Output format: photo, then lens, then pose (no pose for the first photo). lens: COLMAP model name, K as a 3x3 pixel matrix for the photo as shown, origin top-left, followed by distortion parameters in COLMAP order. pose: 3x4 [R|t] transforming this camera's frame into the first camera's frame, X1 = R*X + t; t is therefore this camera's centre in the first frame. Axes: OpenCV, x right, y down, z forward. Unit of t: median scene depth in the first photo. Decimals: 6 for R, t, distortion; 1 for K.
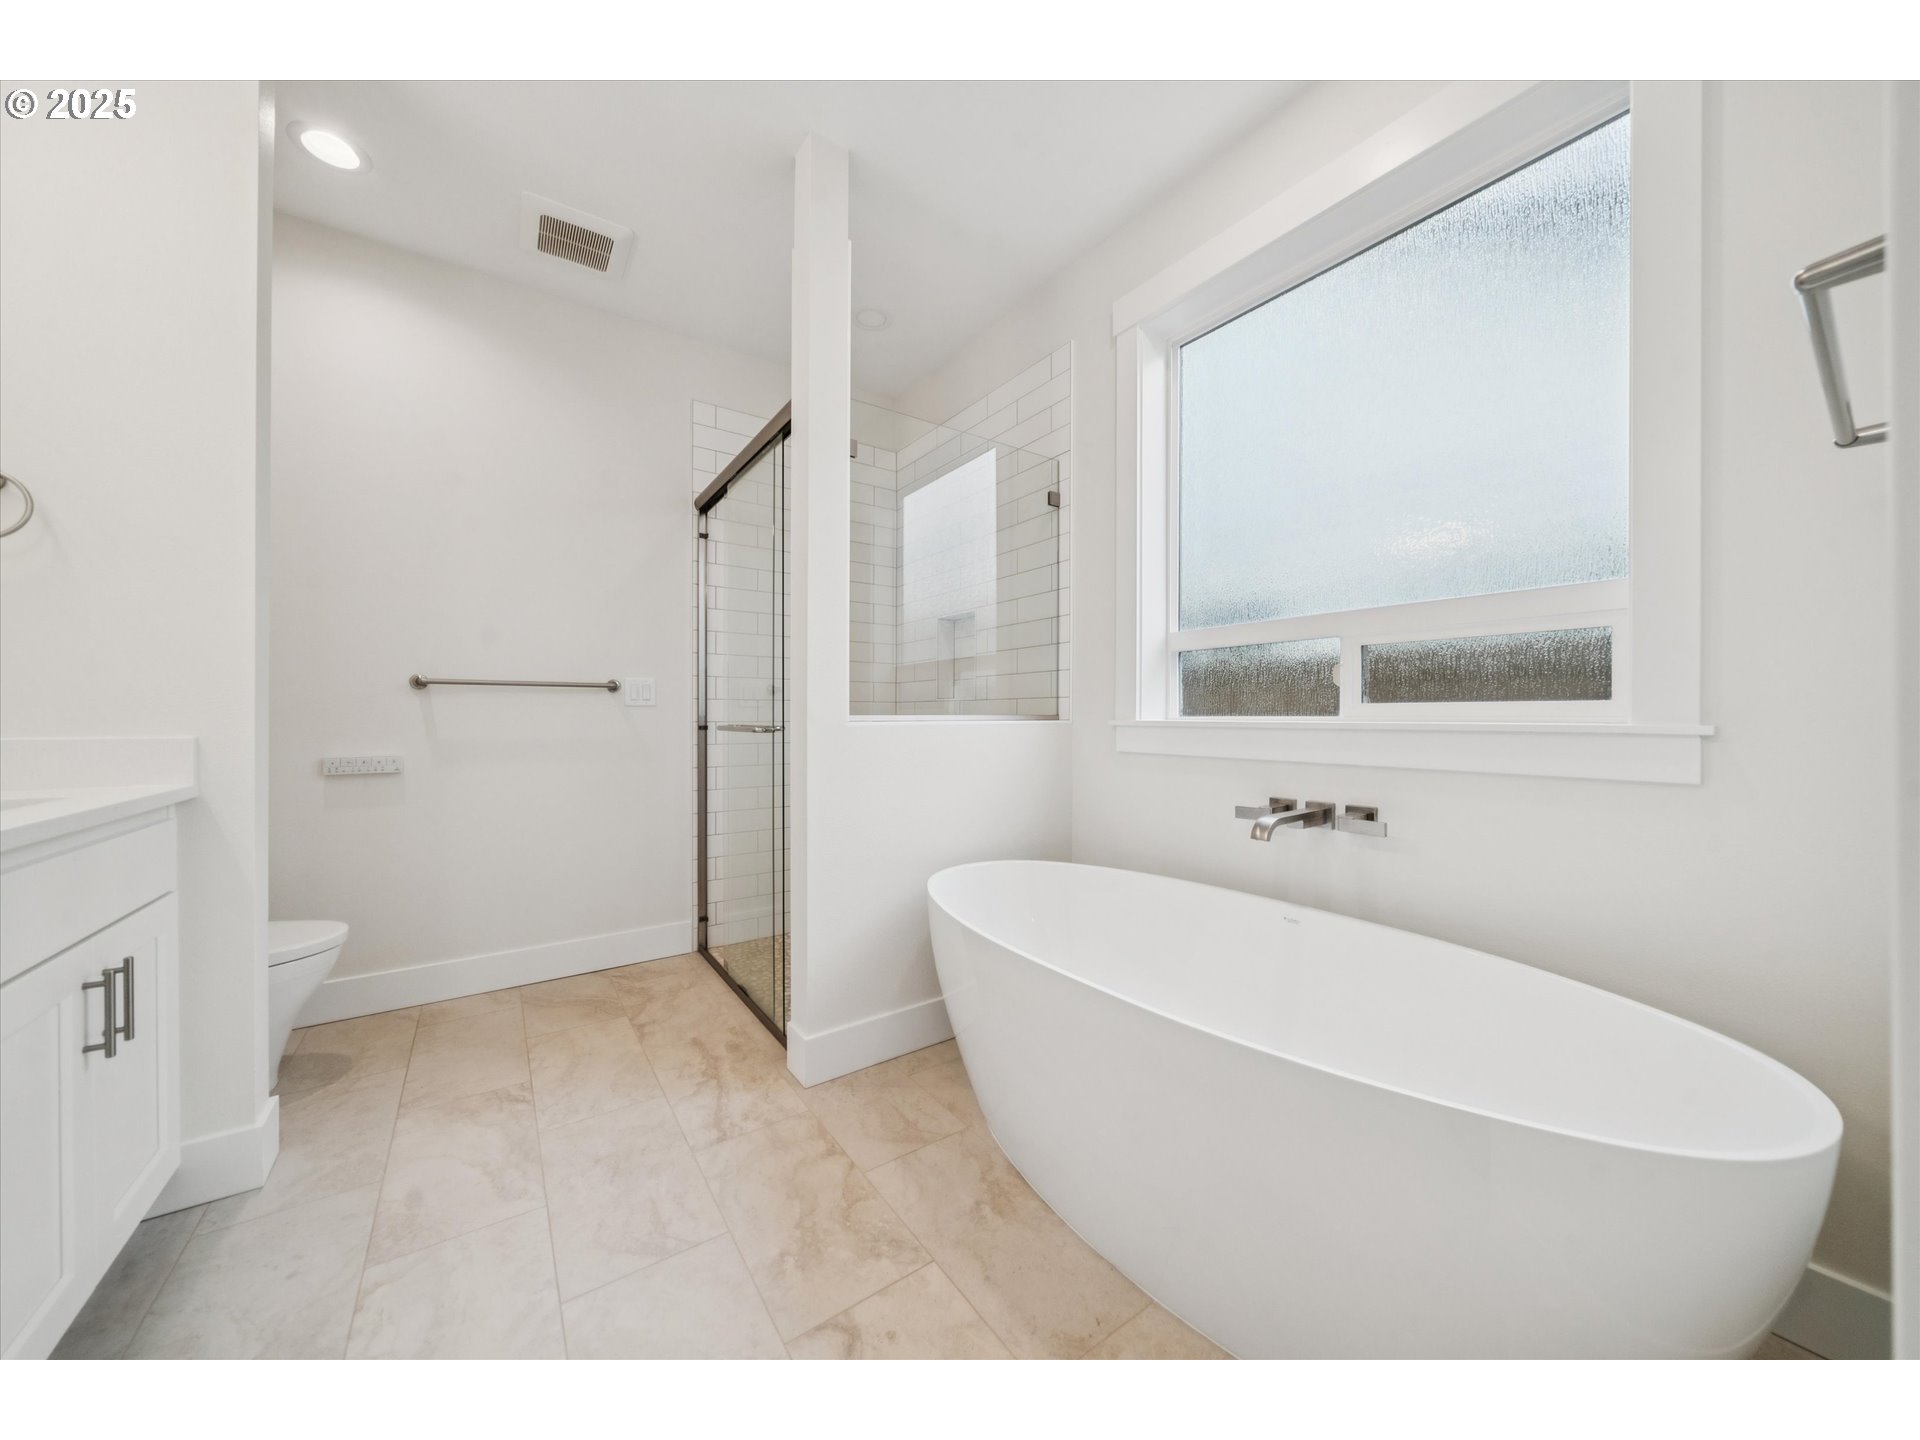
lens RADIAL K [[663.7, 0, 958.0], [0, 663.7, 723.0], [0, 0, 1]] dist [-0.015342, 0.000077]
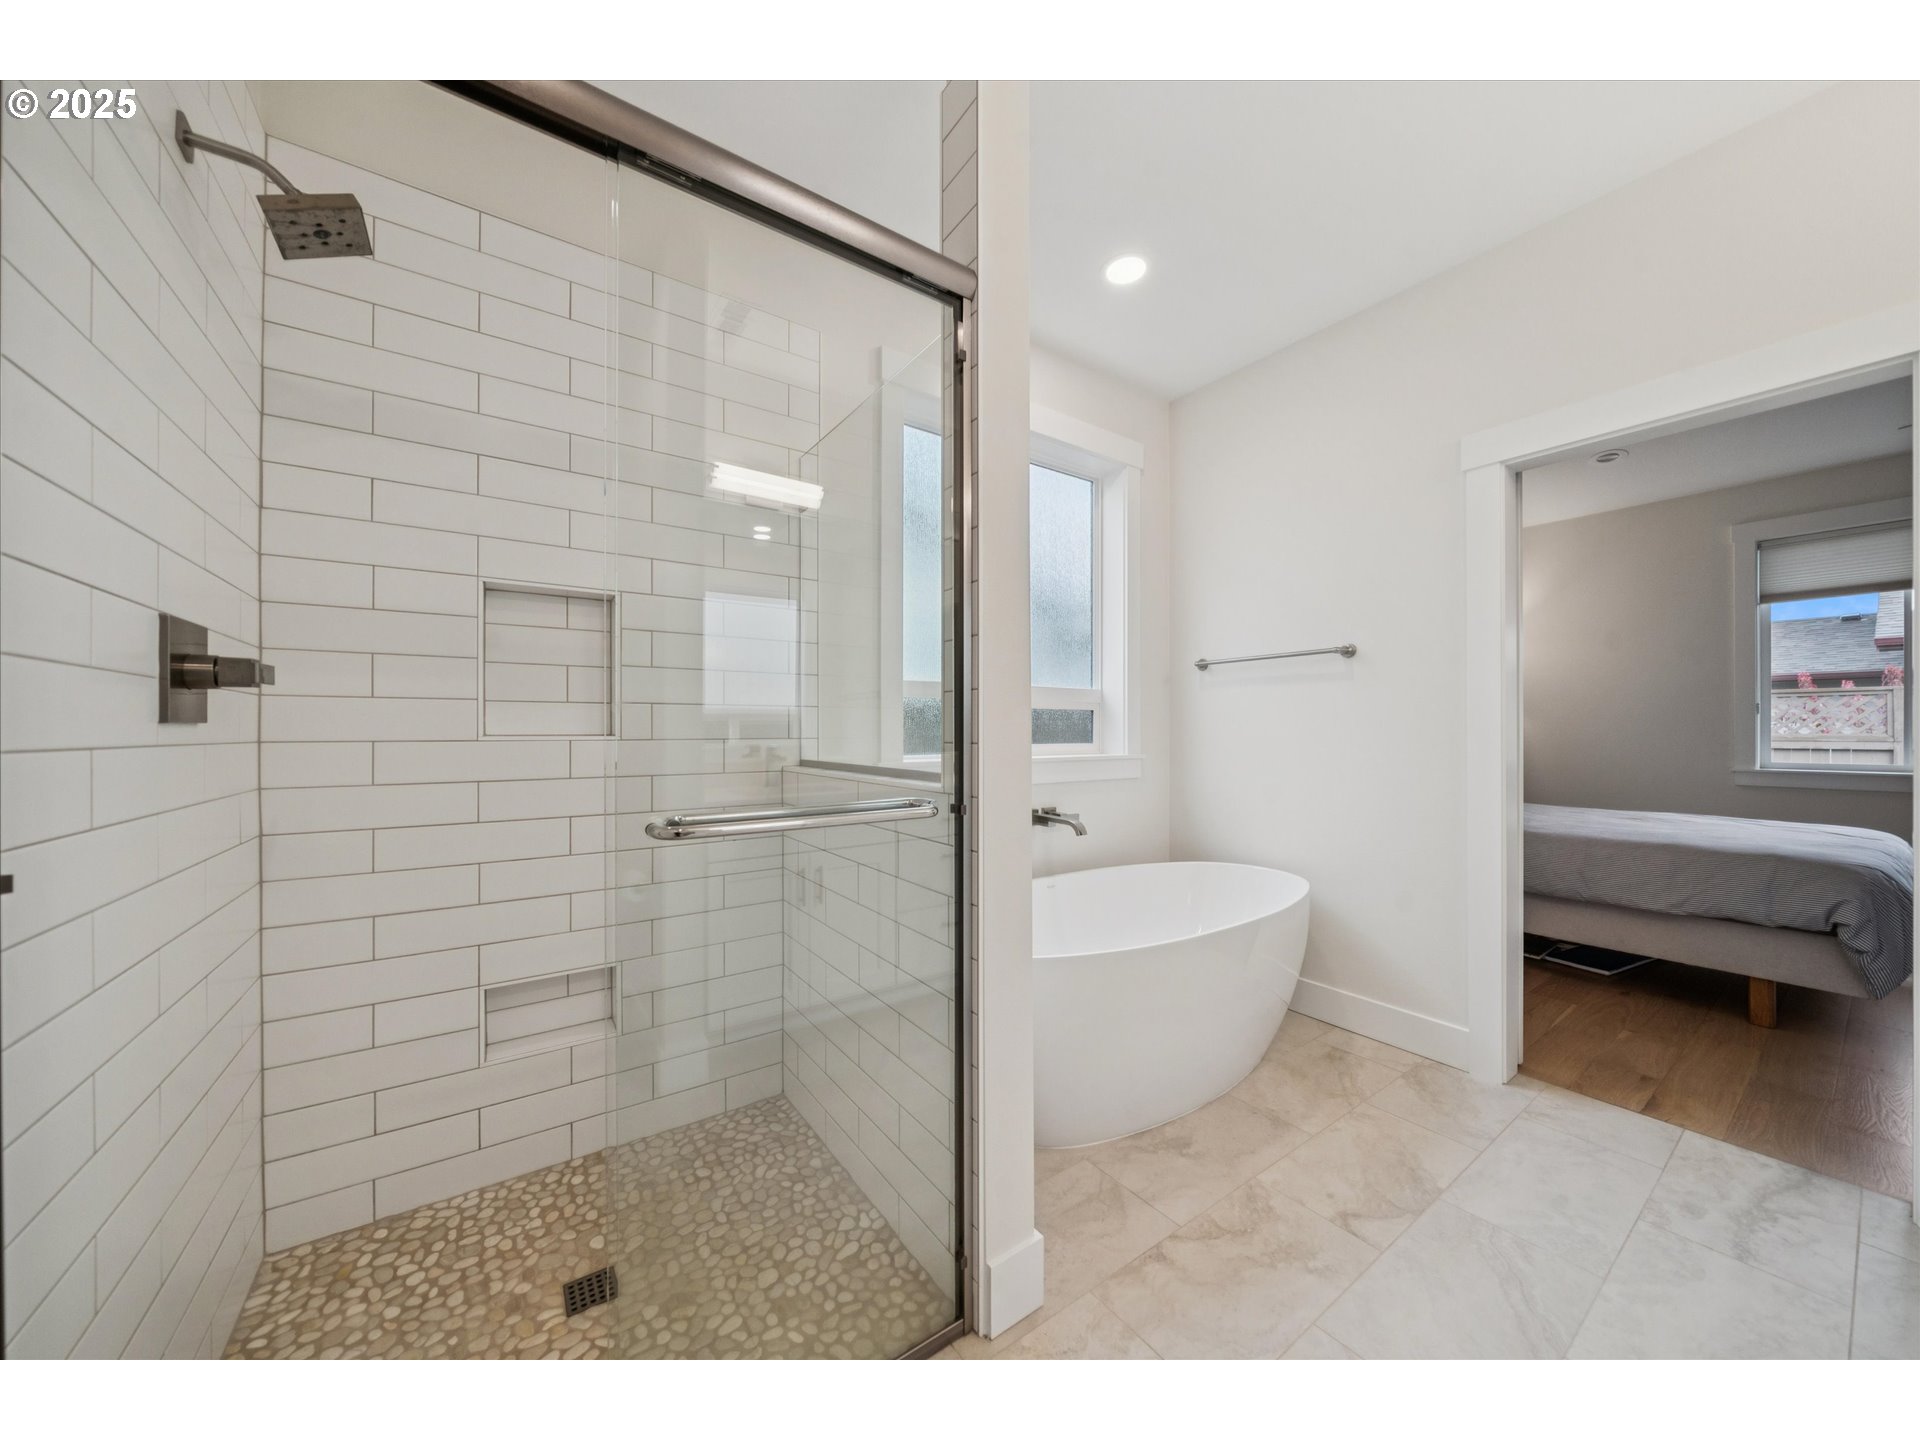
lens RADIAL K [[663.7, 0, 959.9], [0, 663.7, 733.6], [0, 0, 1]] dist [-0.015342, 0.000077]
pose [[-0.006438, 0.006595, 0.999958, -0.850788], [-0.000812, 0.999978, -0.006601, -0.036580], [-0.999979, -0.000855, -0.006432, 1.006432]]
